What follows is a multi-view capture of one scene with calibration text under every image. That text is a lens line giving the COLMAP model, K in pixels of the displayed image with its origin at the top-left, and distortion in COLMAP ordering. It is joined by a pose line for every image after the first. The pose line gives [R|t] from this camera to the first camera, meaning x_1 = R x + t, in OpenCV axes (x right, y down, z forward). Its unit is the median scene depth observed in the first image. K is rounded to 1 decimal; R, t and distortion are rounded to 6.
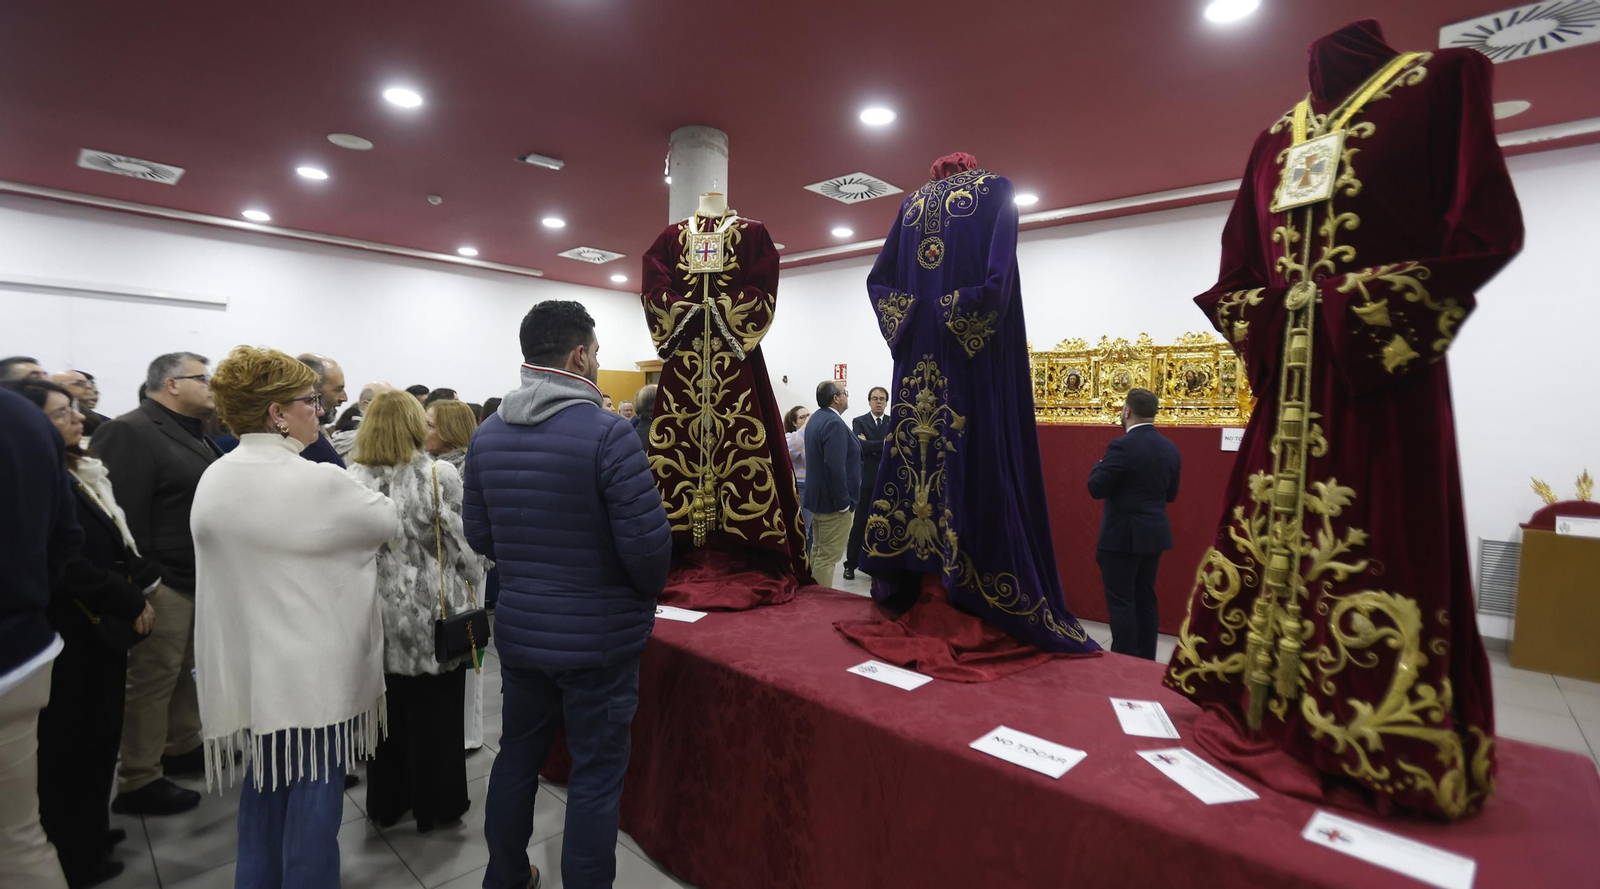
lens RADIAL K [[724.5, 0, 801.5], [0, 724.5, 450.4], [0, 0, 1]] dist [-0.051945, 0.012778]
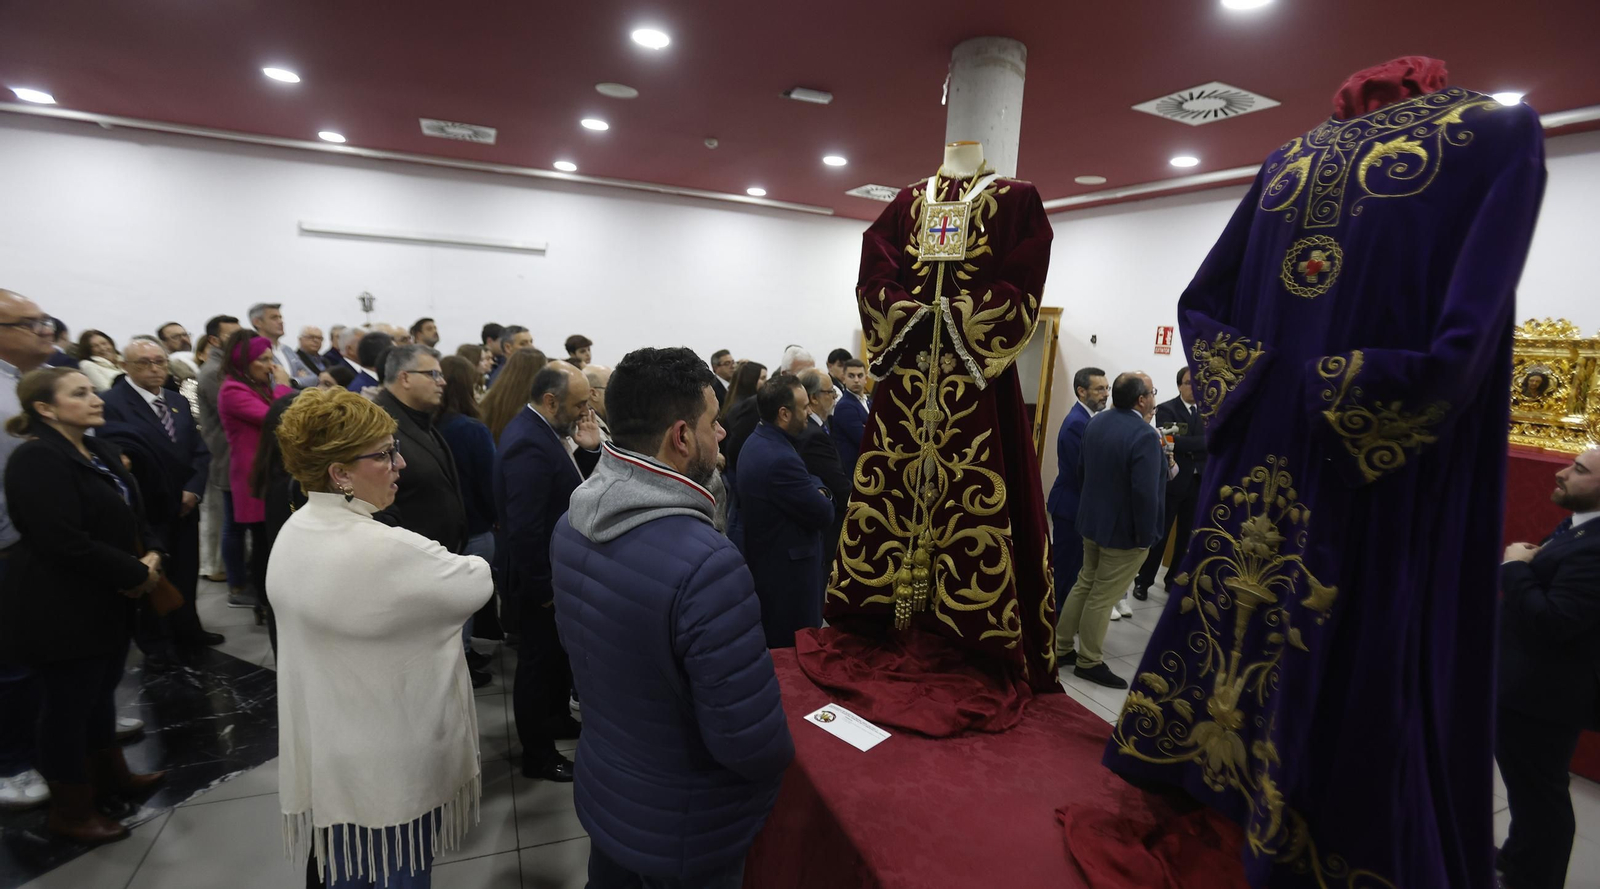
lens RADIAL K [[724.5, 0, 813.6], [0, 724.5, 466.9], [0, 0, 1]] dist [-0.051945, 0.012778]
pose [[0.917237, 0.113030, -0.381968, 0.045723], [-0.064740, 0.988449, 0.137033, -0.135646], [0.393045, -0.100963, 0.913960, 0.284537]]
